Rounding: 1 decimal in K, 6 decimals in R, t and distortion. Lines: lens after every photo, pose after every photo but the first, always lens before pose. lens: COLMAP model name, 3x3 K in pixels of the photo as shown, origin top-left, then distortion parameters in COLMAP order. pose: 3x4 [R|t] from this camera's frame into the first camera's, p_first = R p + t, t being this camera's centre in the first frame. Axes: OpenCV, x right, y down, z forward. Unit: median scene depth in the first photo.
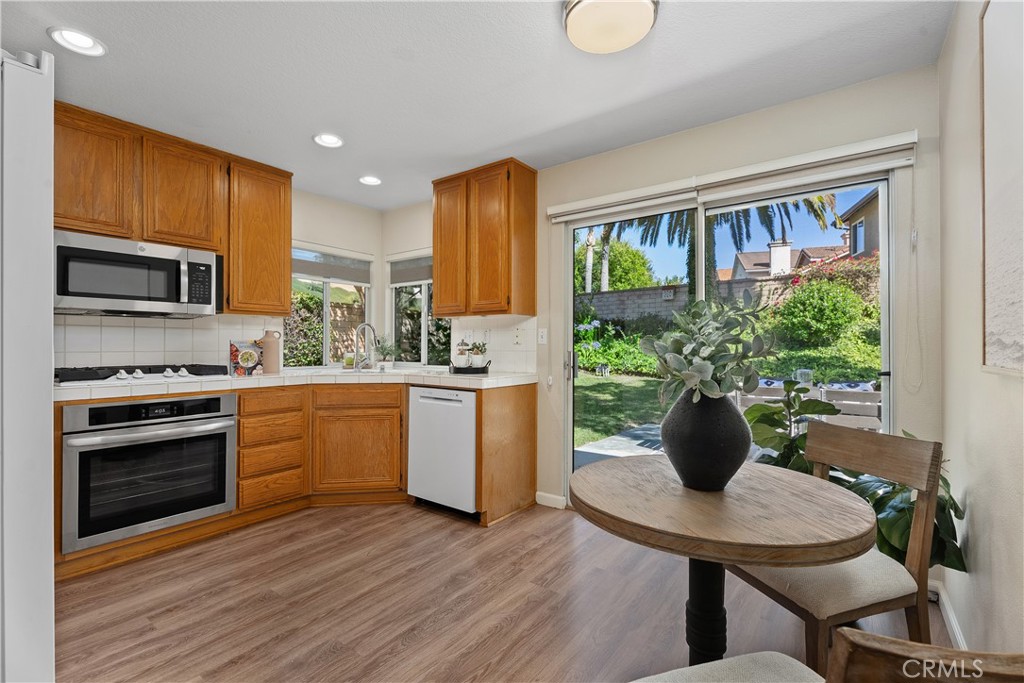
lens RADIAL K [[457.9, 0, 511.9], [0, 457.9, 346.0], [0, 0, 1]] dist [-0.010470, -0.000381]
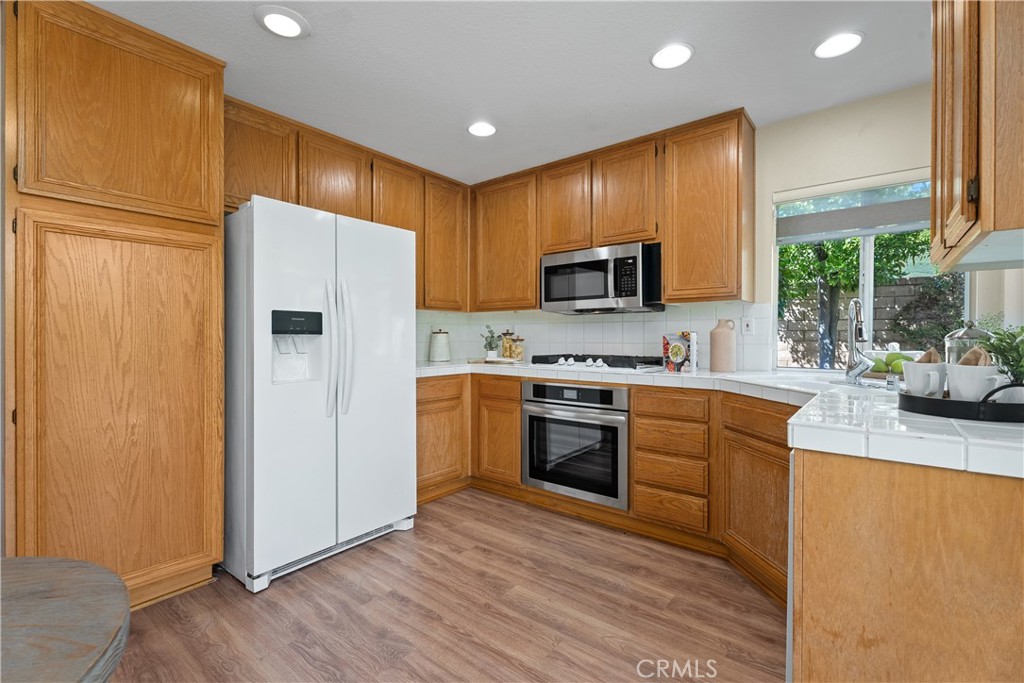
lens RADIAL K [[457.9, 0, 515.5], [0, 457.9, 338.7], [0, 0, 1]] dist [-0.010470, -0.000381]
pose [[-0.052502, 0.003386, -0.998615, 0.366870], [0.001853, 0.999993, 0.003294, -0.003241], [0.998619, -0.001677, -0.052508, 0.849752]]
